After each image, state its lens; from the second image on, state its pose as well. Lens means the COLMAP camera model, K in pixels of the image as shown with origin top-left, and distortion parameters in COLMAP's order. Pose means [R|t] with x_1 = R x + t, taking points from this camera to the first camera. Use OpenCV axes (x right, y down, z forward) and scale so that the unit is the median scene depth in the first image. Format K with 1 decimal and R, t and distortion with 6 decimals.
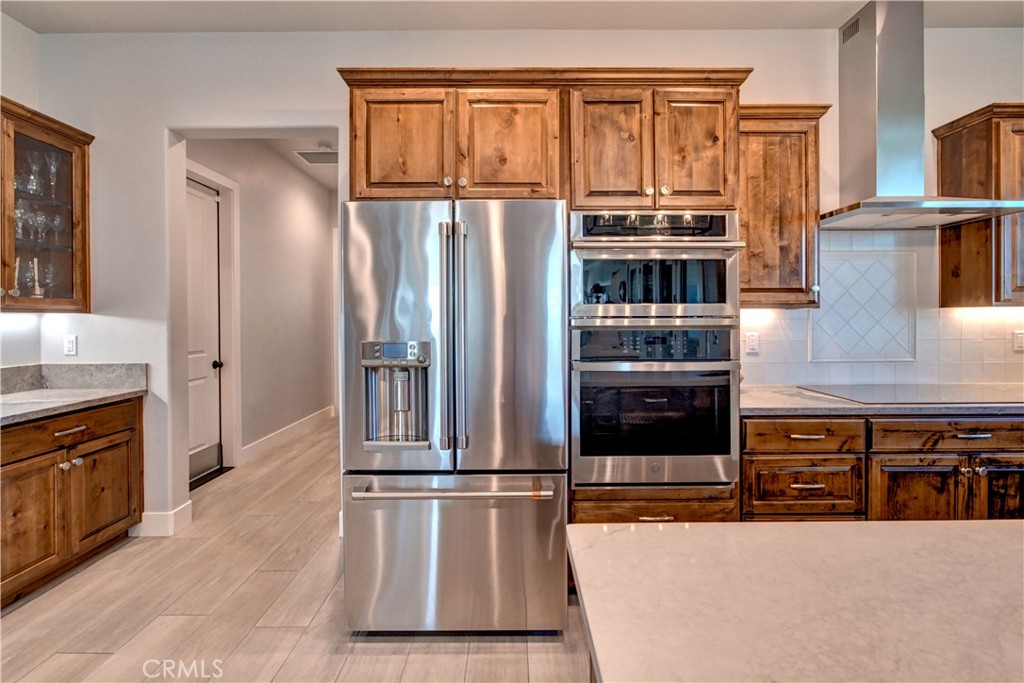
lens RADIAL K [[476.7, 0, 499.4], [0, 476.7, 320.1], [0, 0, 1]] dist [-0.000302, 0.001758]
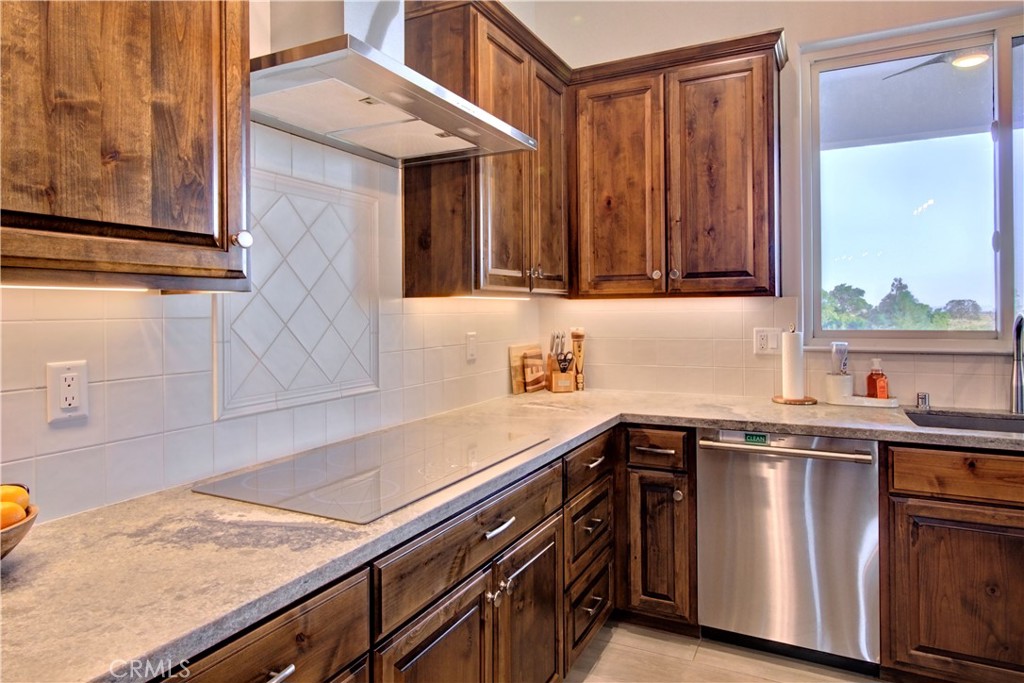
lens RADIAL K [[629.9, 0, 518.8], [0, 629.9, 309.3], [0, 0, 1]] dist [-0.009859, 0.005690]
pose [[0.452104, 0.003077, 0.891960, 0.310290], [0.007917, 0.999941, -0.007463, -0.004526], [-0.891930, 0.010436, 0.452052, 0.570863]]
